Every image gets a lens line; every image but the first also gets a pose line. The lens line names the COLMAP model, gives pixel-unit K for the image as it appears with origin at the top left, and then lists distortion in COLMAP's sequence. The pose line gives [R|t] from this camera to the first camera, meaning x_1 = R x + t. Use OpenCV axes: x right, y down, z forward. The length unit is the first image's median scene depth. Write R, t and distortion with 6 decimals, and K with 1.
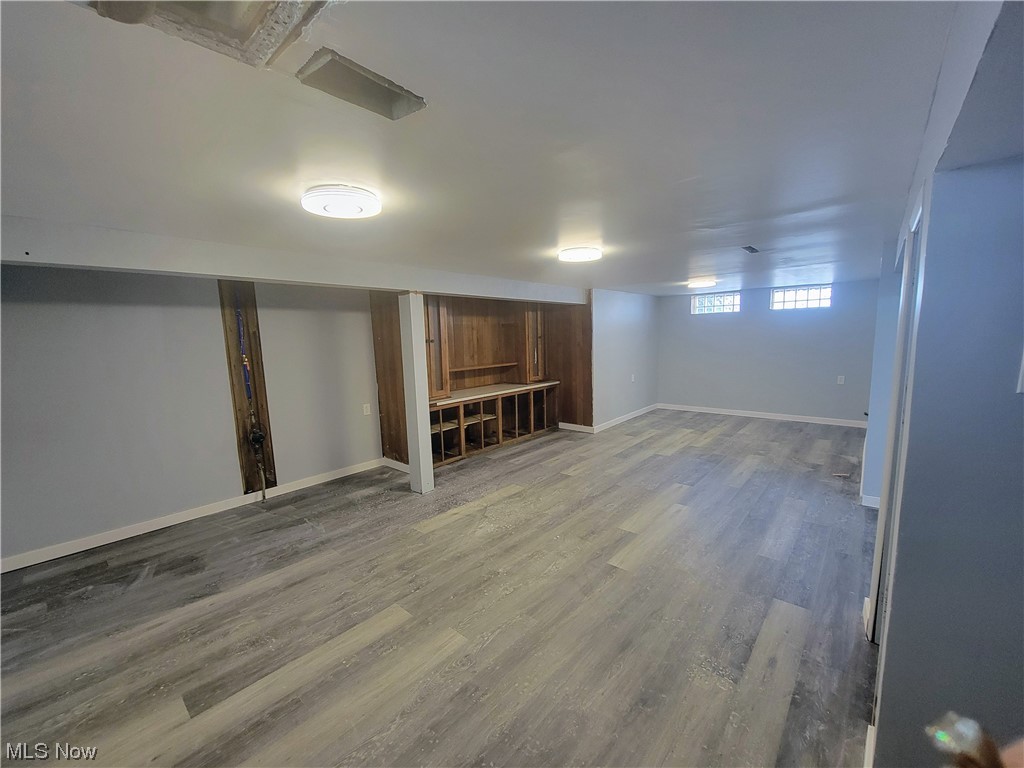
lens RADIAL K [[418.0, 0, 517.0], [0, 418.0, 391.4], [0, 0, 1]] dist [-0.000353, -0.000018]
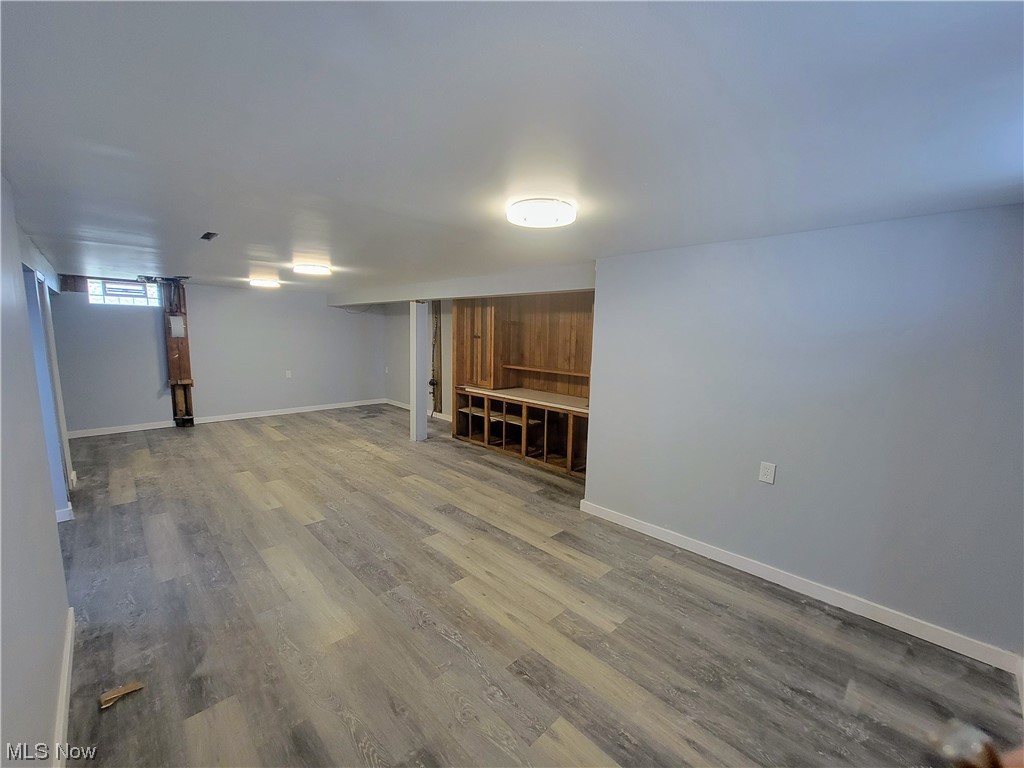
lens RADIAL K [[416.8, 0, 514.0], [0, 416.8, 392.3], [0, 0, 1]] dist [-0.003022, -0.000331]
pose [[-0.089972, 0.168572, -0.981575, 1.027302], [-0.152778, 0.971571, 0.180857, -0.209797], [0.984156, 0.166235, -0.061660, 1.275746]]
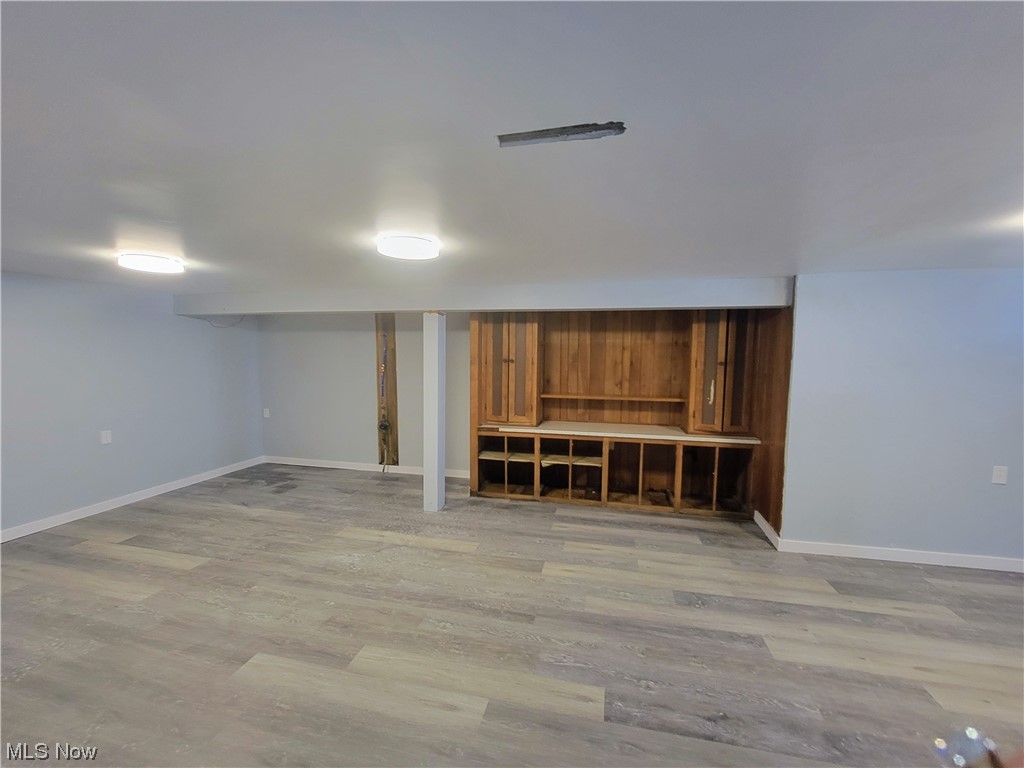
lens RADIAL K [[416.8, 0, 514.0], [0, 416.8, 392.3], [0, 0, 1]] dist [-0.003022, -0.000331]
pose [[0.462828, 0.107136, -0.879950, 0.651023], [-0.139399, 0.989115, 0.047108, -0.102584], [0.875419, 0.100862, 0.472725, 0.618533]]
